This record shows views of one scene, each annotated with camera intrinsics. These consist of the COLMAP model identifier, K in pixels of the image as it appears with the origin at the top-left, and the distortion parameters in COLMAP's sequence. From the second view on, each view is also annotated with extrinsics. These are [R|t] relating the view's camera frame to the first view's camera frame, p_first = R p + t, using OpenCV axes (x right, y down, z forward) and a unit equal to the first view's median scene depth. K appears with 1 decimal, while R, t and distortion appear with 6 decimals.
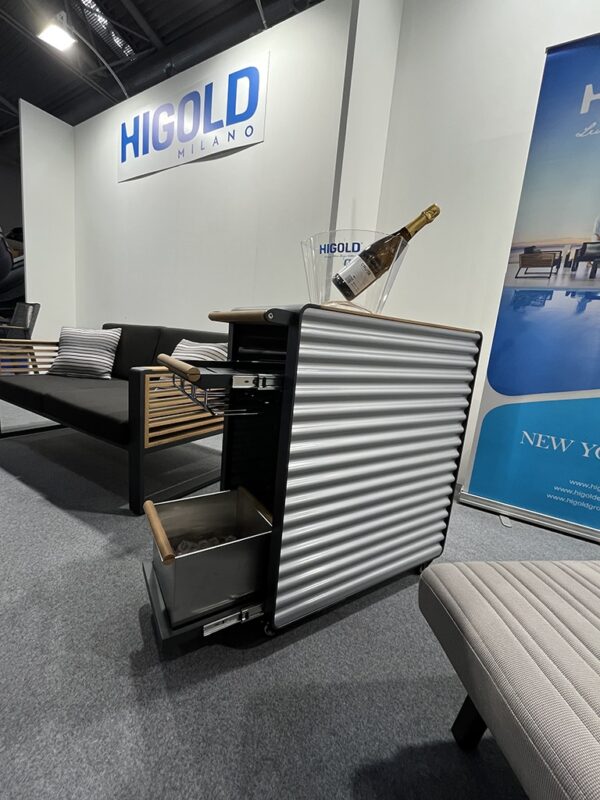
lens RADIAL K [[337.4, 0, 303.2], [0, 337.4, 398.9], [0, 0, 1]] dist [-0.001927, -0.000462]
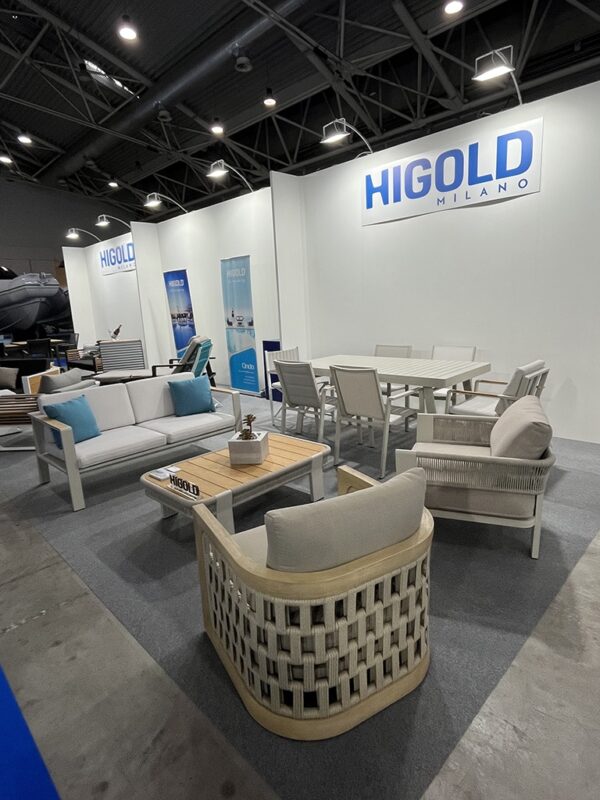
lens RADIAL K [[450.2, 0, 304.5], [0, 450.2, 402.1], [0, 0, 1]] dist [-0.001129, -0.001416]
pose [[0.964834, -0.088121, -0.247649, 3.586696], [0.097922, 0.994814, 0.027517, 0.648290], [0.243940, -0.050800, 0.968459, -4.110487]]
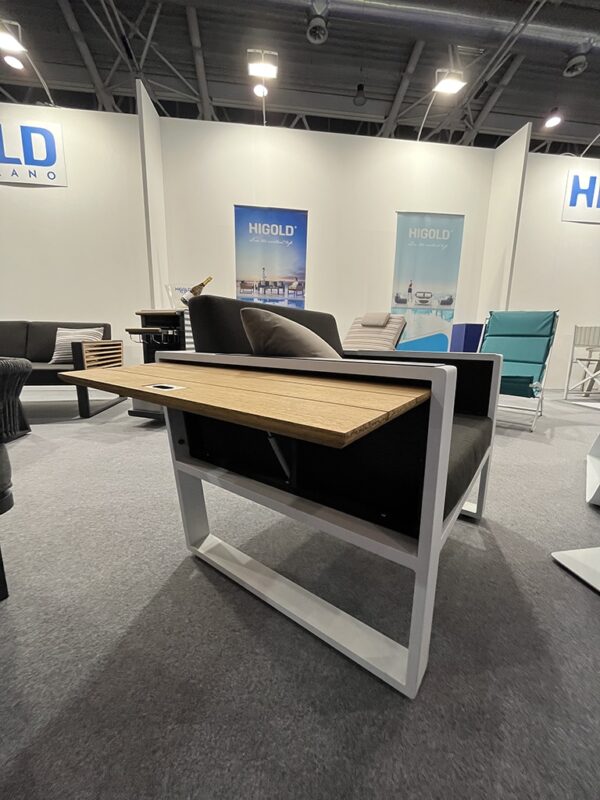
lens RADIAL K [[322.8, 0, 302.9], [0, 322.8, 398.9], [0, 0, 1]] dist [-0.001852, -0.000079]
pose [[0.774064, -0.194481, 0.602496, -0.603420], [0.165701, 0.980711, 0.103679, 0.239209], [-0.611038, 0.019580, 0.791359, -1.168408]]
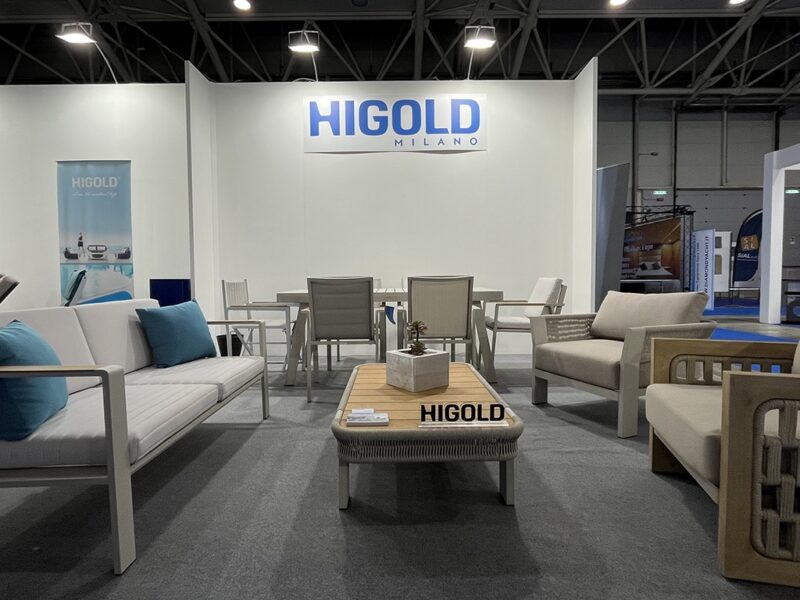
lens RADIAL K [[450.2, 0, 401.0], [0, 450.2, 296.5], [0, 0, 1]] dist [-0.001129, -0.001416]
pose [[0.843637, -0.122967, 0.522643, 1.972555], [0.178828, 0.982195, -0.057570, 0.735739], [-0.506258, 0.142032, 0.850606, -3.407617]]
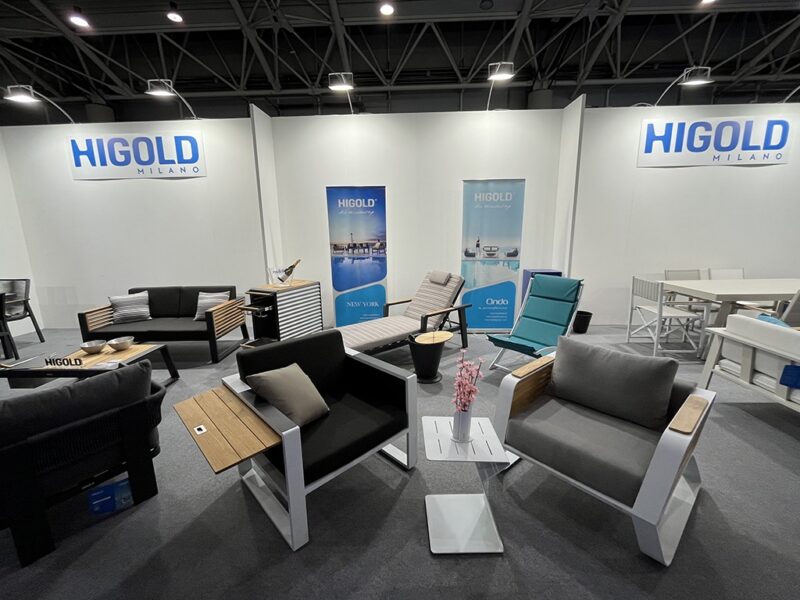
lens RADIAL K [[337.4, 0, 399.5], [0, 337.4, 297.2], [0, 0, 1]] dist [-0.001927, -0.000462]
pose [[0.859122, -0.204798, 0.469006, -0.376731], [0.182758, 0.978785, 0.092625, -0.153742], [-0.478026, 0.006138, 0.878324, -2.026168]]
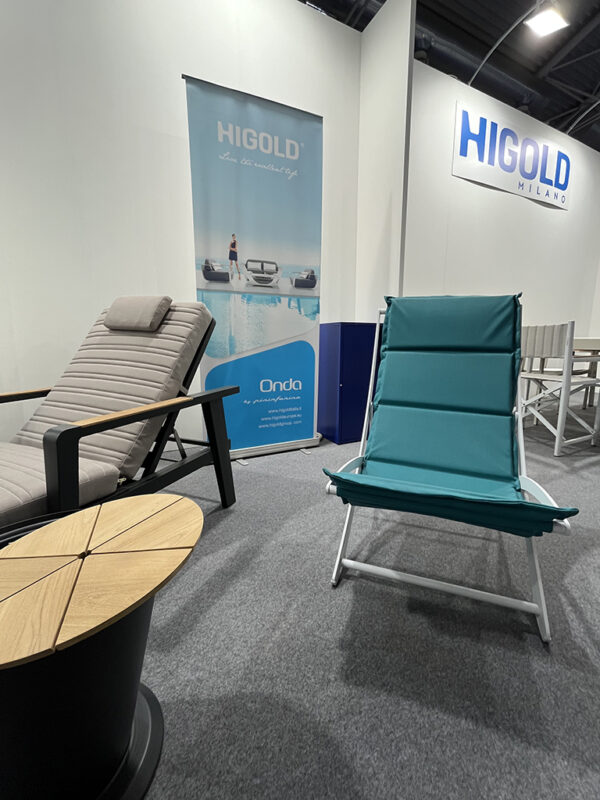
lens RADIAL K [[337.4, 0, 303.2], [0, 337.4, 398.9], [0, 0, 1]] dist [-0.001927, -0.000462]
pose [[0.507239, -0.245164, 0.826198, 0.682836], [0.201352, 0.965863, 0.162989, 0.181960], [-0.837954, 0.083682, 0.539287, -0.568443]]
